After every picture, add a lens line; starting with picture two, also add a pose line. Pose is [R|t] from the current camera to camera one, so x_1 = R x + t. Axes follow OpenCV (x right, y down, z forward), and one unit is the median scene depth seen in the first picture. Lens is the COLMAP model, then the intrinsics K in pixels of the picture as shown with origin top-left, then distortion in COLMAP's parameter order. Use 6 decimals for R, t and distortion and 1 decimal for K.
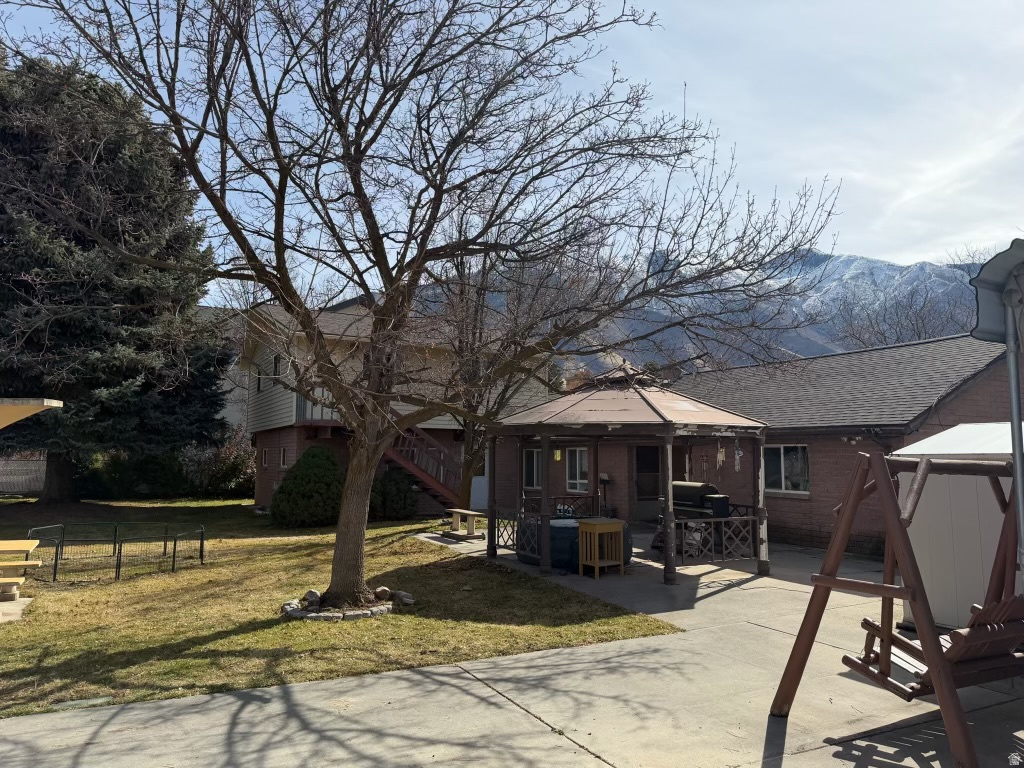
lens RADIAL K [[709.7, 0, 515.0], [0, 709.7, 385.2], [0, 0, 1]] dist [0.115182, -0.175776]
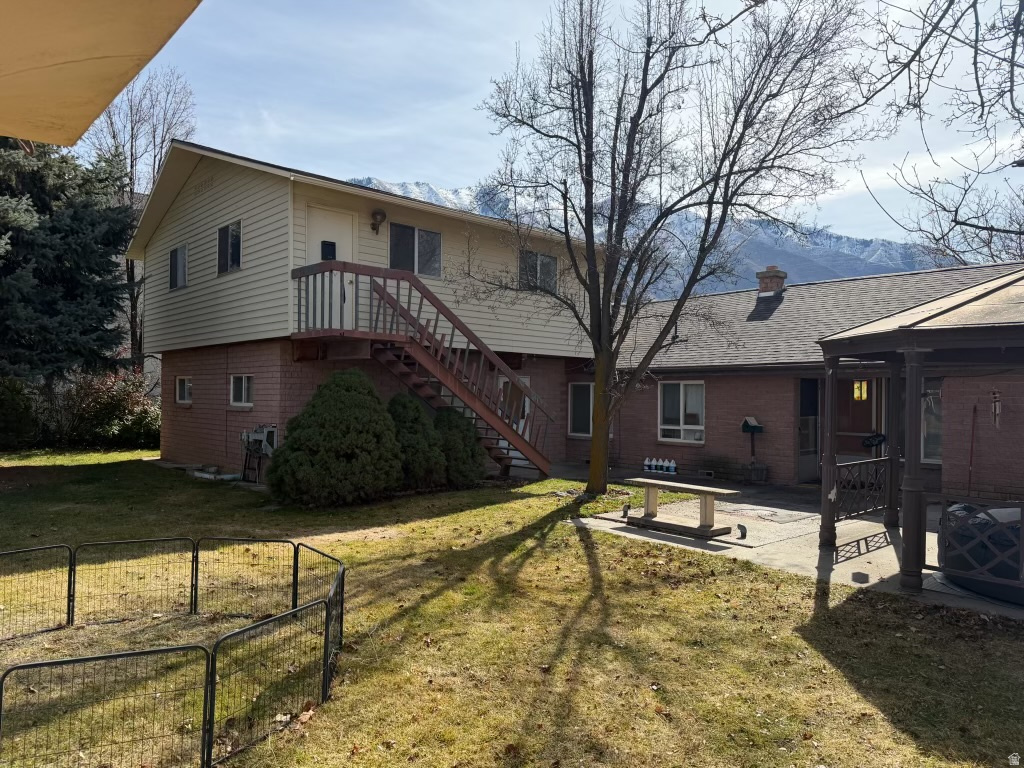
lens RADIAL K [[714.8, 0, 511.5], [0, 714.8, 388.7], [0, 0, 1]] dist [0.060977, -0.076354]
pose [[0.971696, 0.008672, 0.236076, -0.251715], [-0.030781, 0.995455, 0.090126, 0.036045], [-0.234222, -0.094841, 0.967546, 0.341313]]
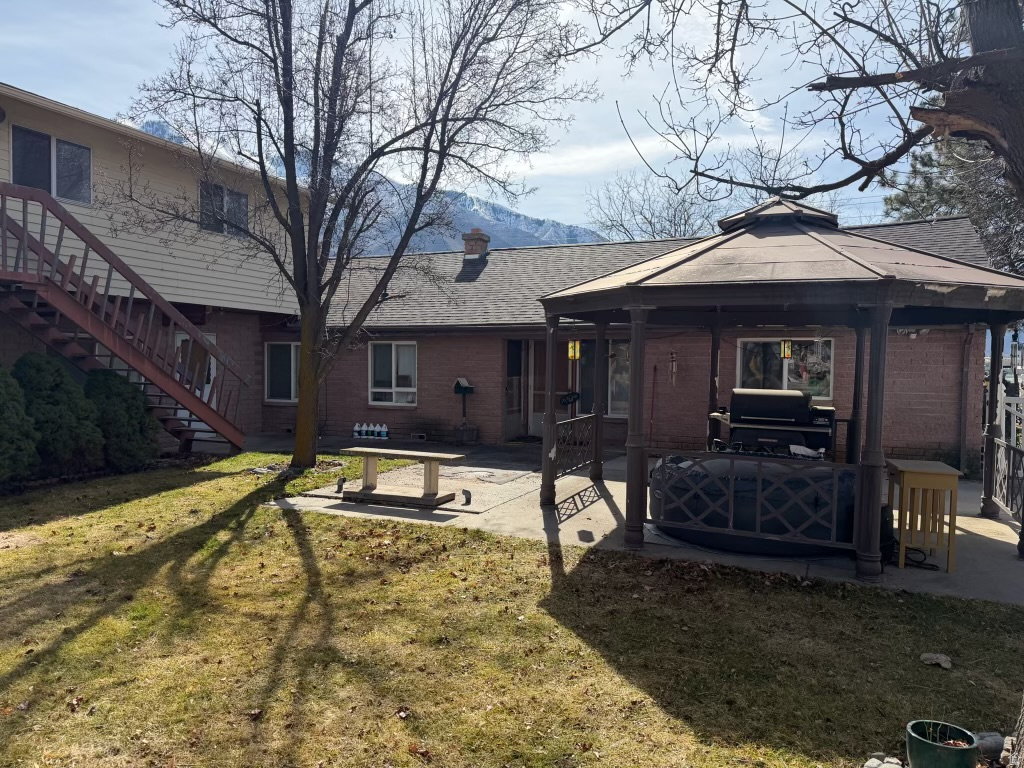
lens RADIAL K [[709.7, 0, 515.0], [0, 709.7, 385.2], [0, 0, 1]] dist [0.115182, -0.175776]
pose [[0.789125, -0.016989, 0.613997, -0.240819], [-0.067856, 0.991088, 0.114633, 0.044335], [-0.610472, -0.132123, 0.780940, 0.394461]]
